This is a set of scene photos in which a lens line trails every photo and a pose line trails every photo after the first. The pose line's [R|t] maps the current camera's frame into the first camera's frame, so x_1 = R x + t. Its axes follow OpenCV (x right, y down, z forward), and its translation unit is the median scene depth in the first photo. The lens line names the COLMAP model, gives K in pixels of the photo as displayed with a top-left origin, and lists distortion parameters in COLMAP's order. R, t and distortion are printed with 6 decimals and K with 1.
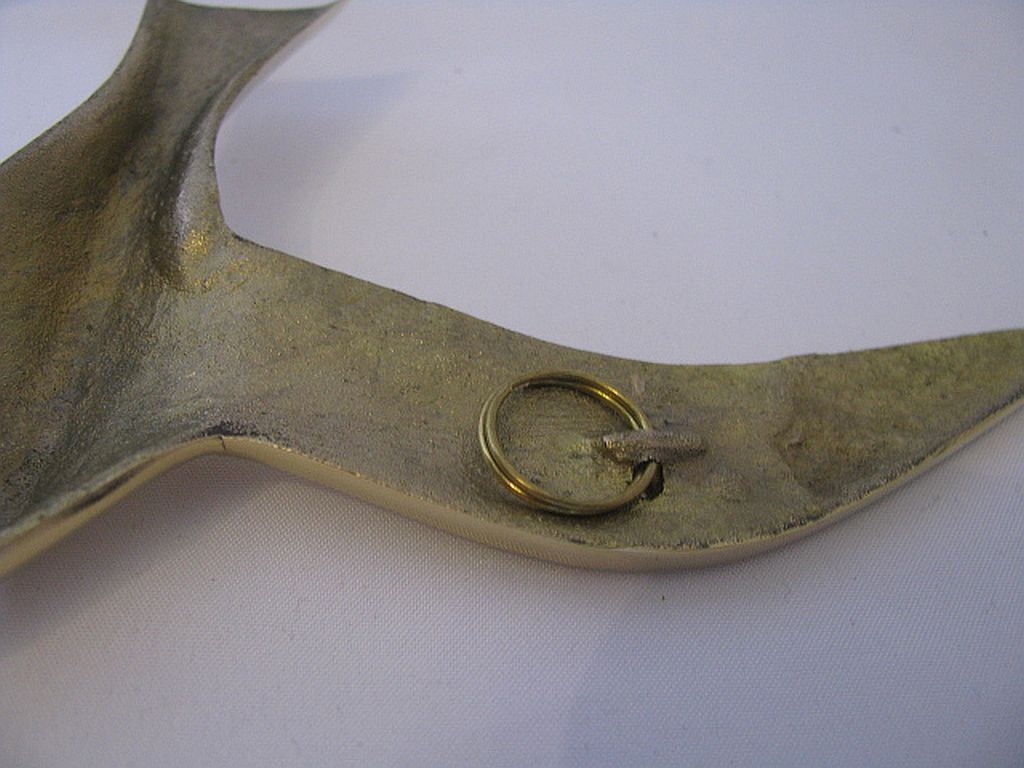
lens RADIAL K [[1054.4, 0, 512.0], [0, 1054.4, 384.0], [0, 0, 1]] dist [-0.230775, 0.223109]
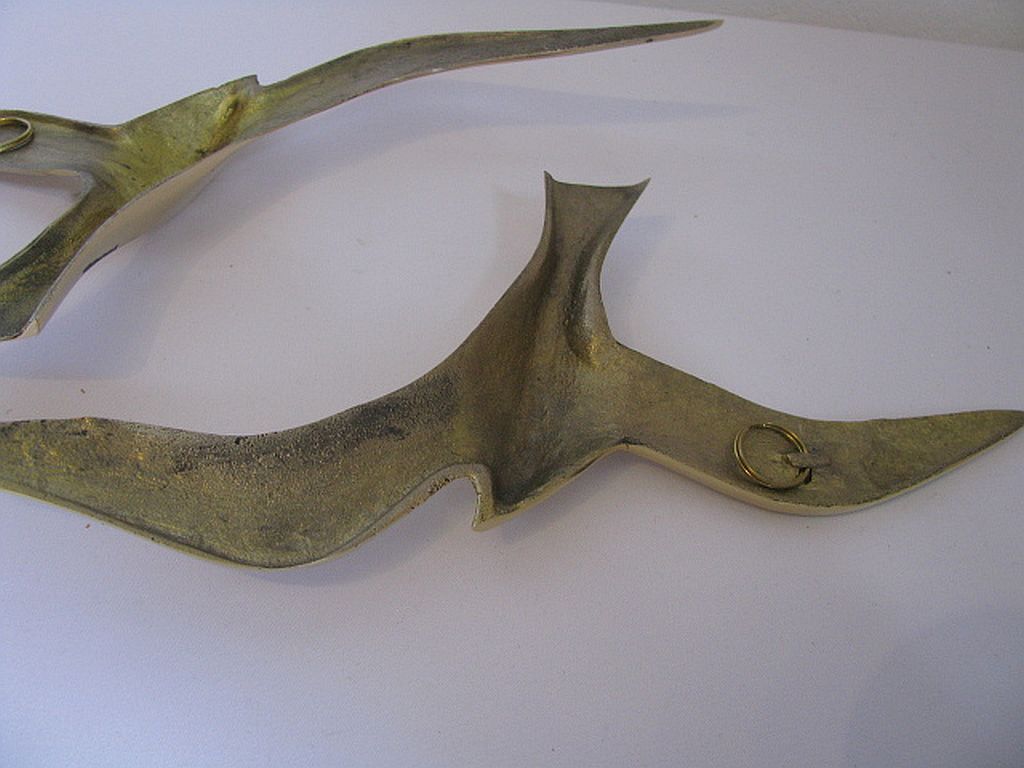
lens RADIAL K [[1054.4, 0, 512.0], [0, 1054.4, 384.0], [0, 0, 1]] dist [-0.230775, 0.223109]
pose [[0.994808, 0.081741, -0.060634, -0.353605], [-0.077667, 0.994743, 0.066747, -0.189920], [0.065771, -0.061691, 0.995926, -1.164216]]
